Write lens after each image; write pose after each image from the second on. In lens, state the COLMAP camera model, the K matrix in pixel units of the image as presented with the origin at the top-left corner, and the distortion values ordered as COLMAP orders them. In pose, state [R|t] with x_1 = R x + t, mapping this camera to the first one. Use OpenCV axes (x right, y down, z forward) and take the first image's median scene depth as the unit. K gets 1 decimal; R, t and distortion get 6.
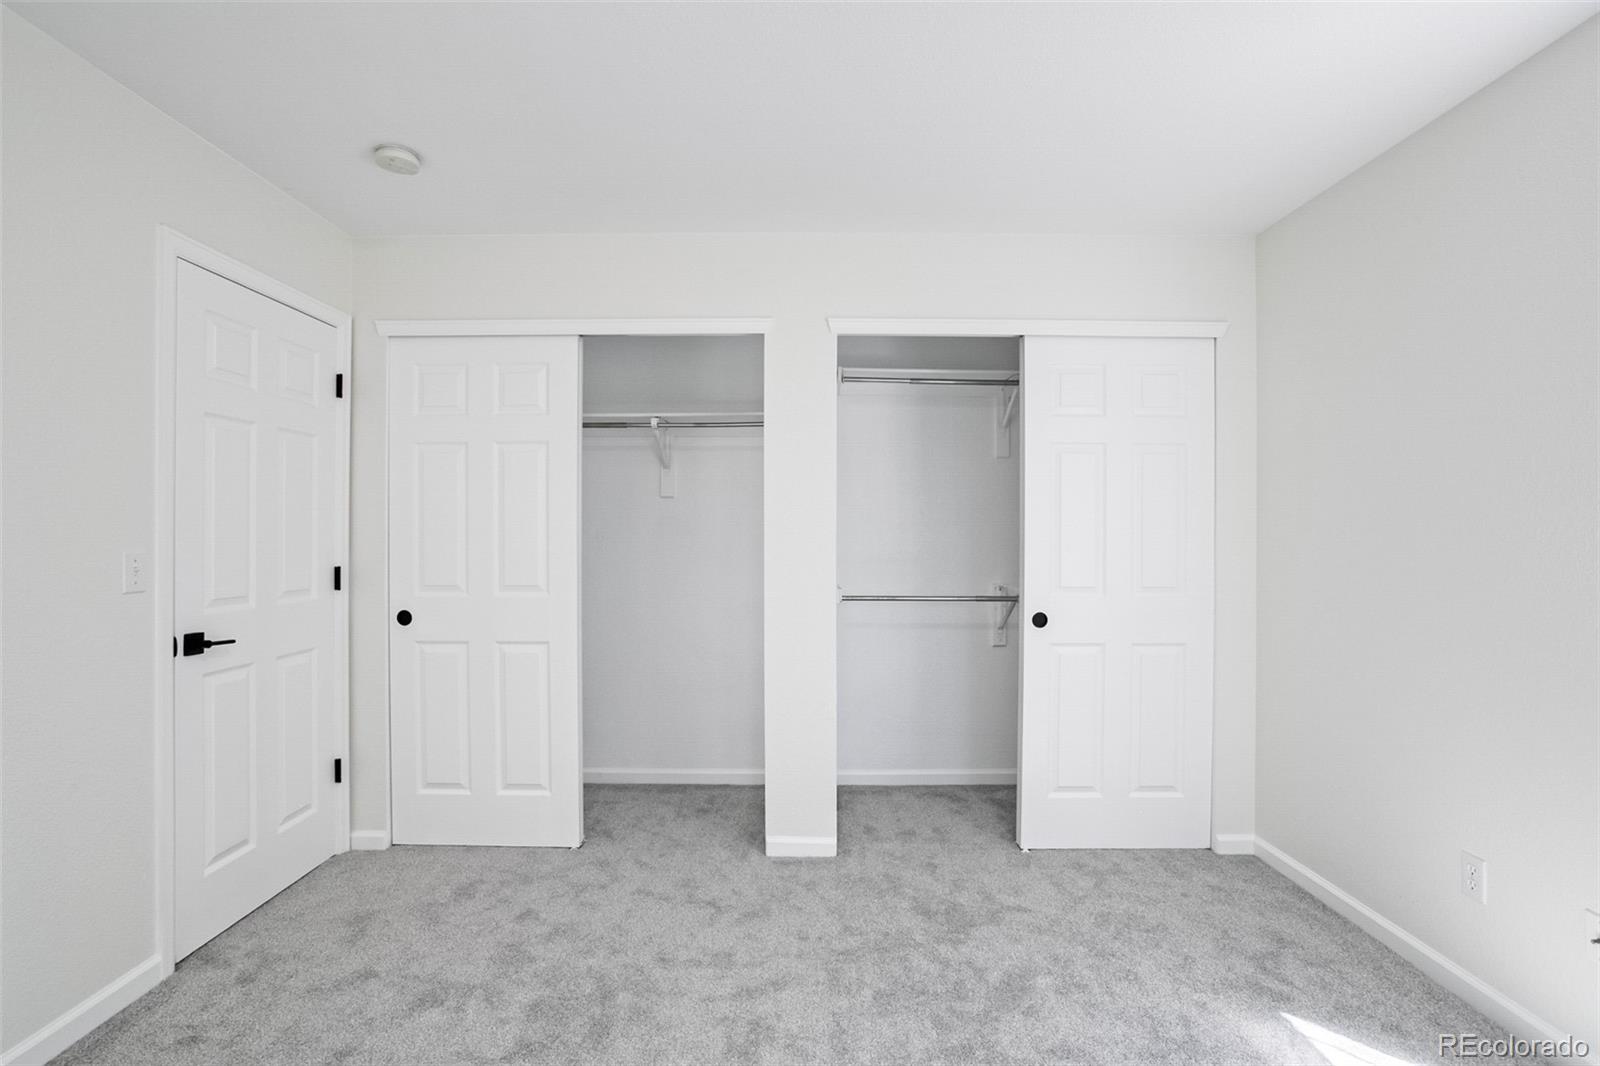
lens RADIAL K [[770.5, 0, 789.4], [0, 770.5, 535.9], [0, 0, 1]] dist [-0.056419, 0.028590]
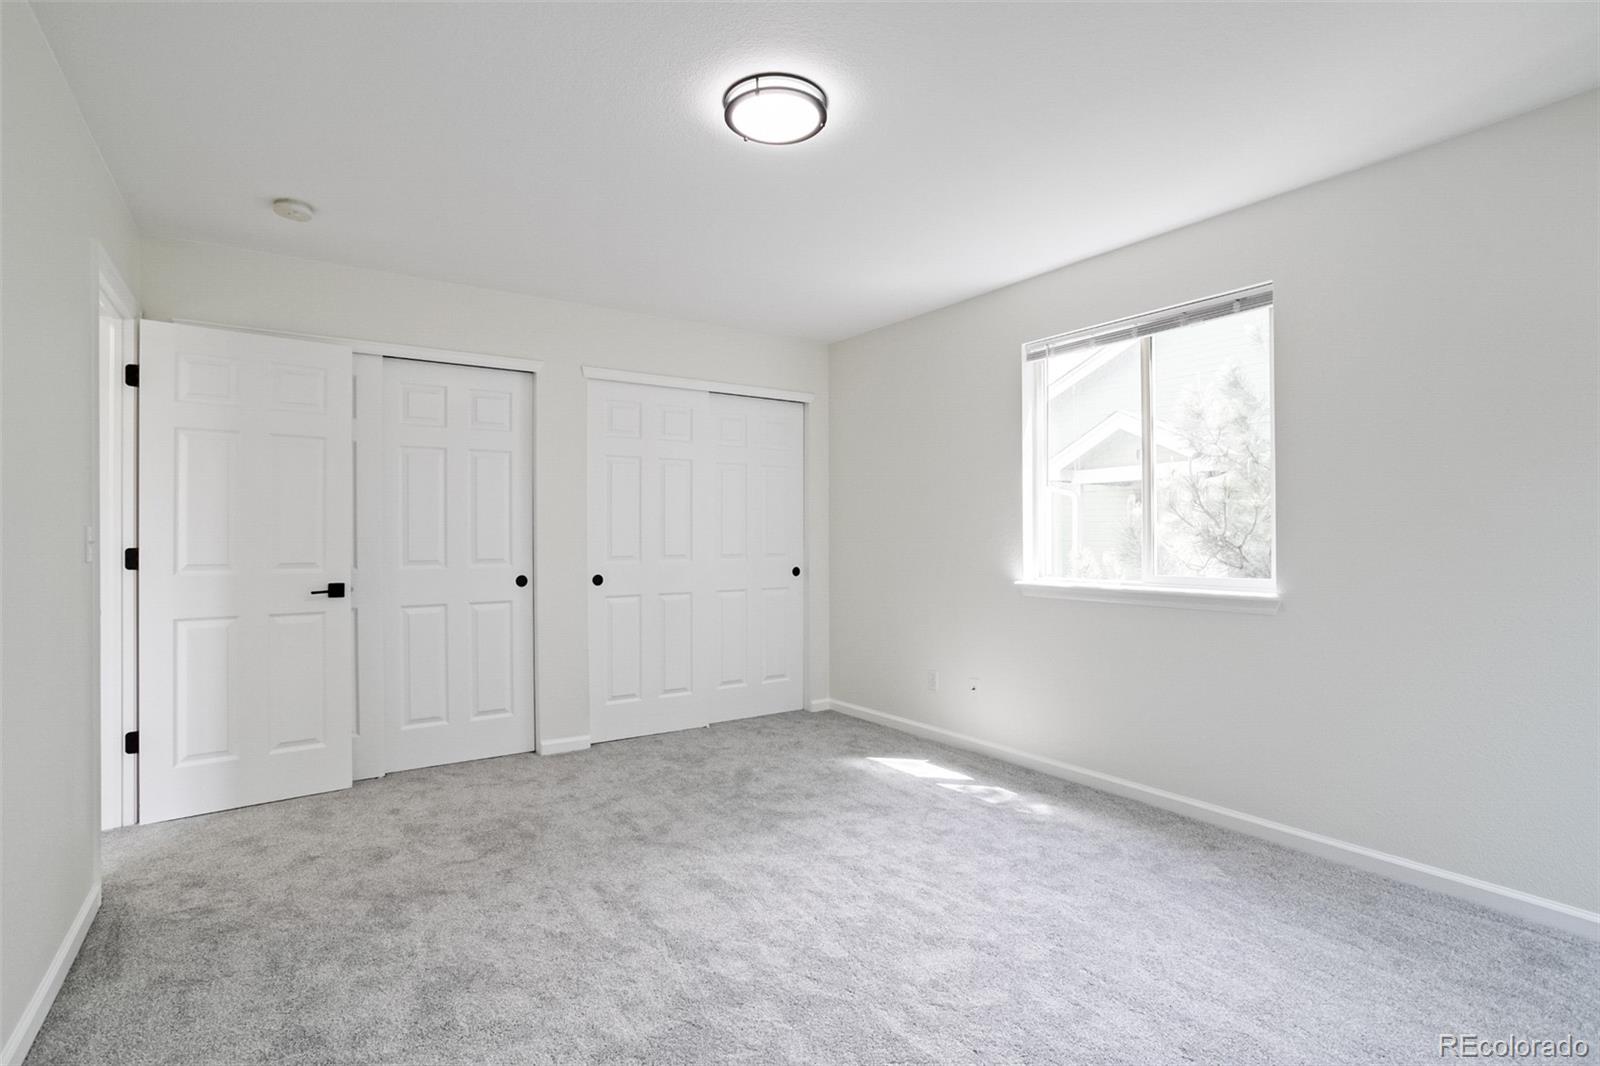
lens RADIAL K [[770.5, 0, 798.2], [0, 770.5, 533.9], [0, 0, 1]] dist [-0.056419, 0.028590]
pose [[0.814920, -0.003703, 0.579562, -0.587619], [0.004975, 0.999987, -0.000606, 0.035327], [-0.579552, 0.003377, 0.814928, -0.495037]]
